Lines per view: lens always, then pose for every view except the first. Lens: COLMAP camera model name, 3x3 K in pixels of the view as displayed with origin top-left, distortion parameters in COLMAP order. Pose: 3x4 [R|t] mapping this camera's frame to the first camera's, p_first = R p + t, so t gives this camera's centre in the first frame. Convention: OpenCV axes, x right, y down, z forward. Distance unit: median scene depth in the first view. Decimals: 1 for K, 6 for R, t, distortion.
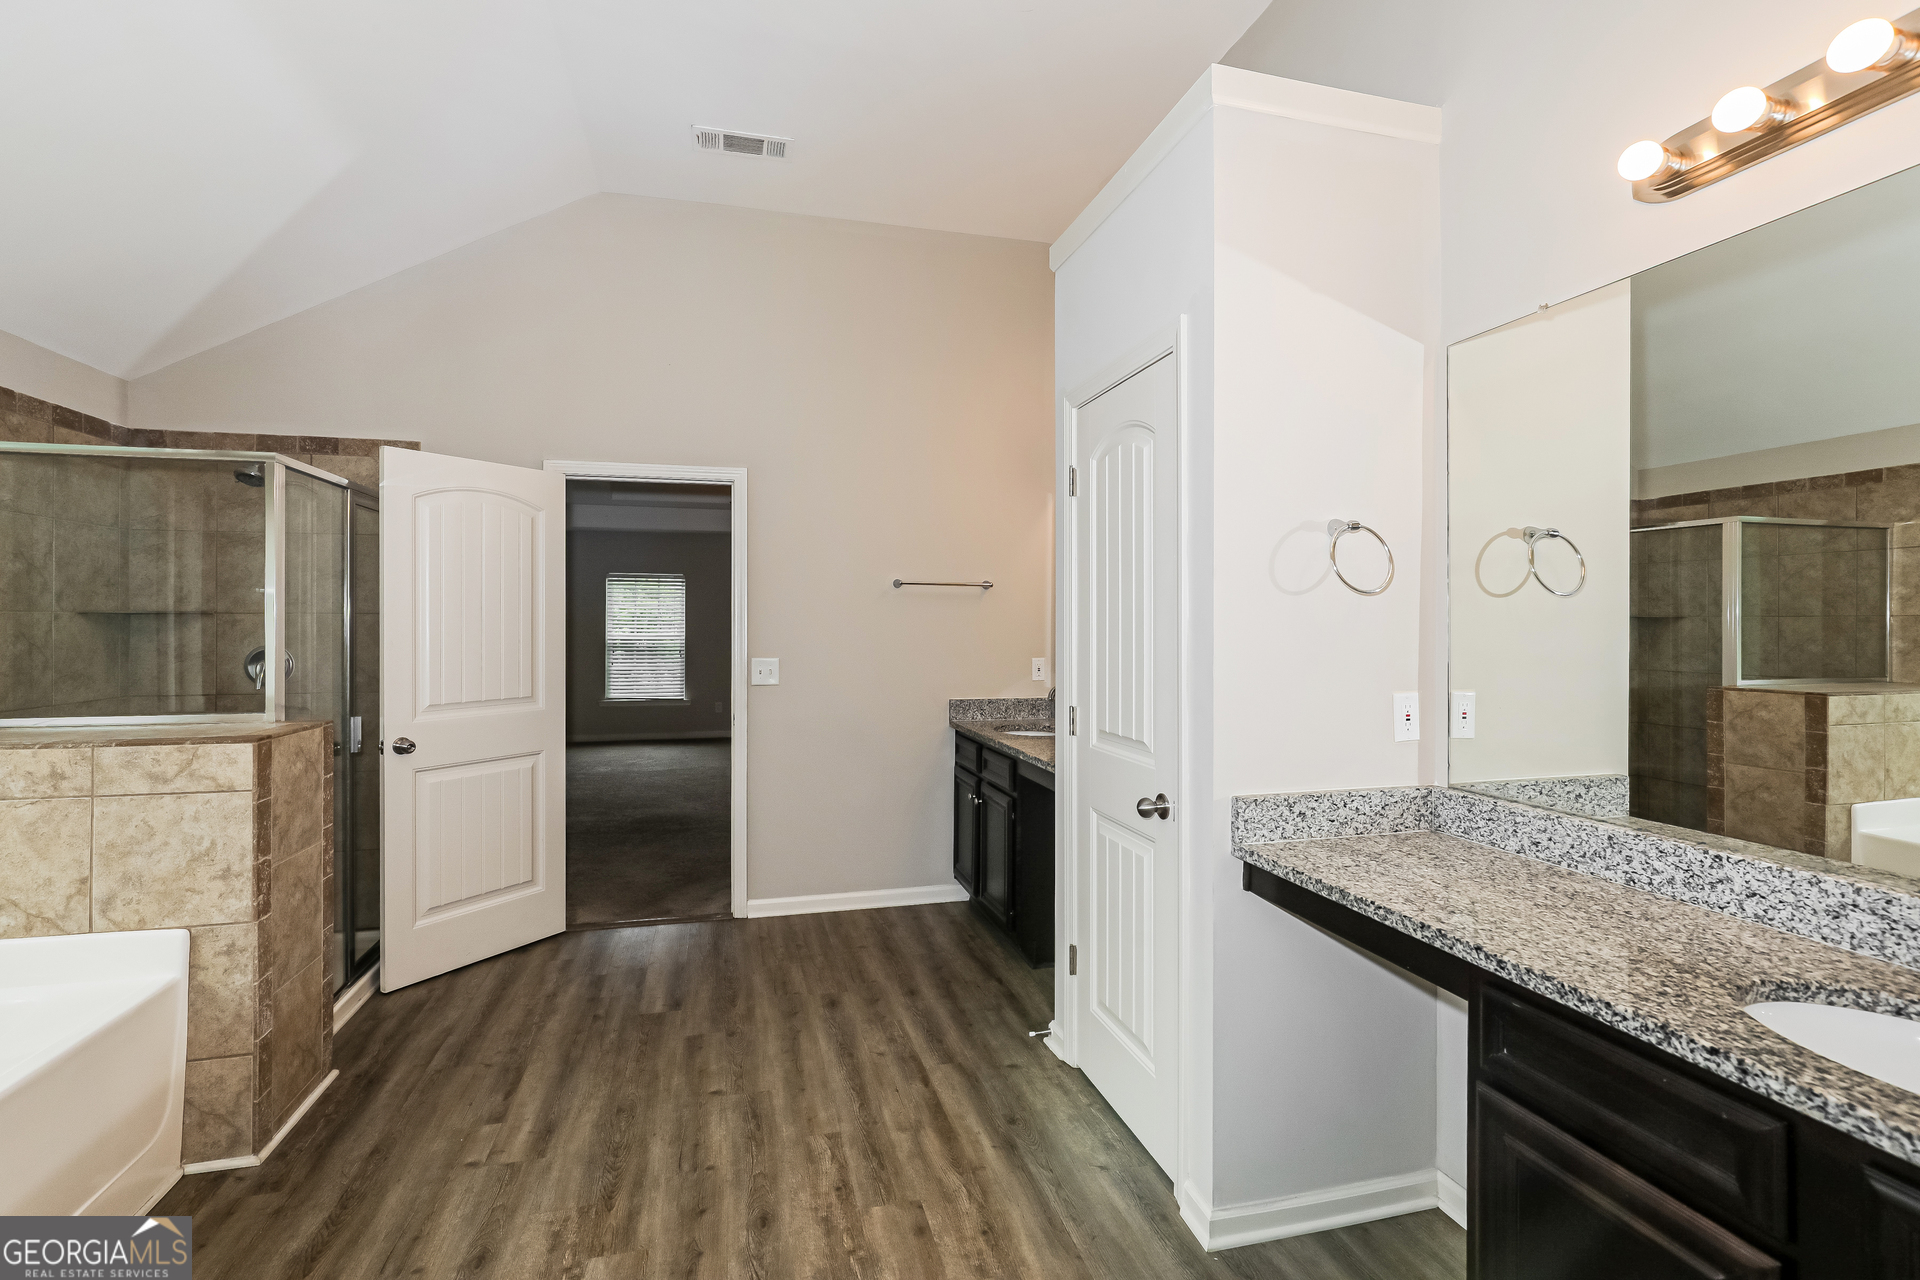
lens RADIAL K [[880.6, 0, 947.7], [0, 880.6, 624.7], [0, 0, 1]] dist [0.000128, 0.000035]
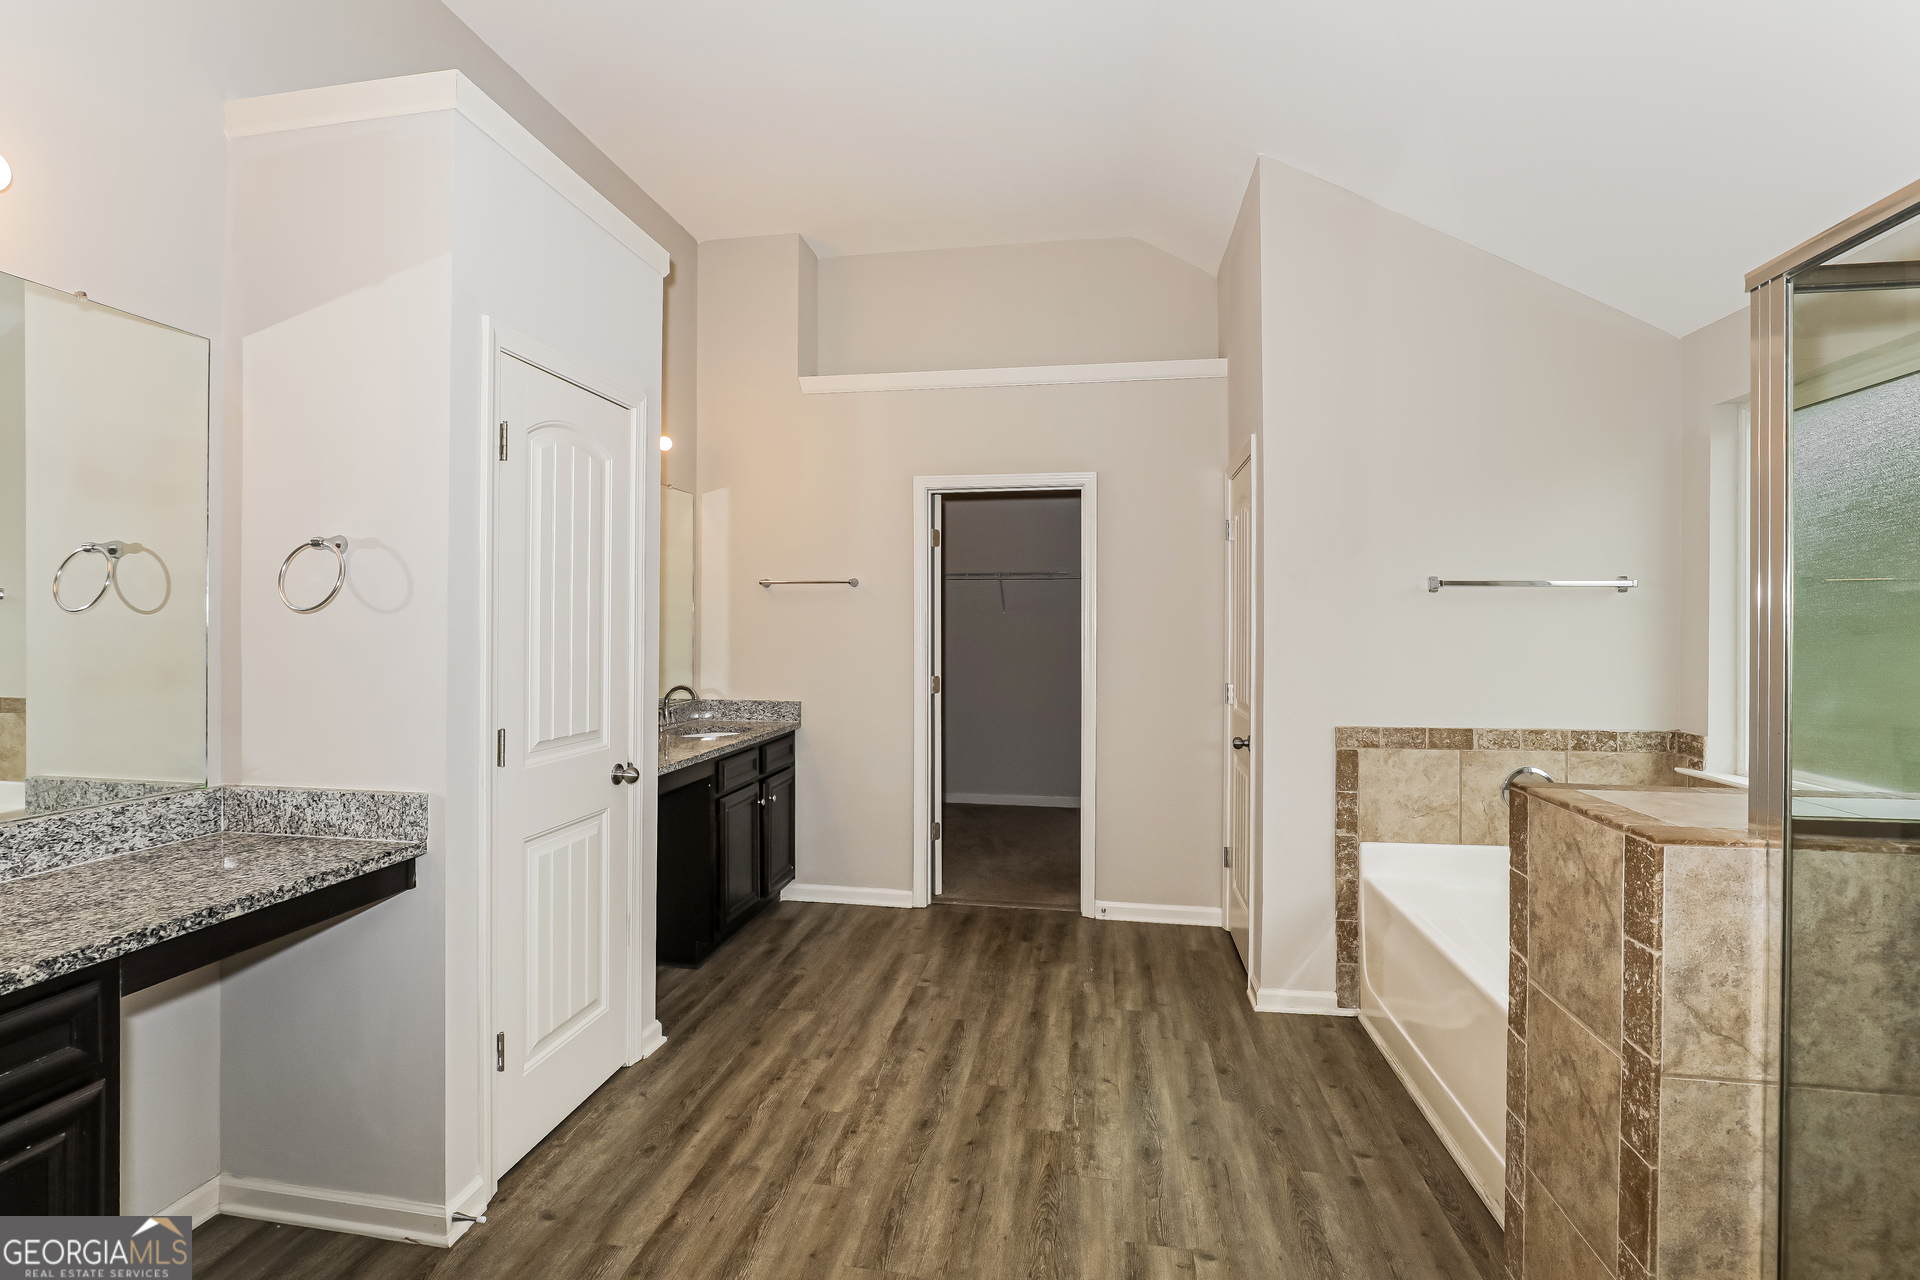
lens RADIAL K [[880.6, 0, 947.7], [0, 880.6, 624.7], [0, 0, 1]] dist [0.000128, 0.000035]
pose [[-0.911623, -0.004616, 0.411002, -0.667372], [-0.004703, 0.999989, 0.000800, -0.003062], [-0.411001, -0.001204, -0.911634, 1.909402]]
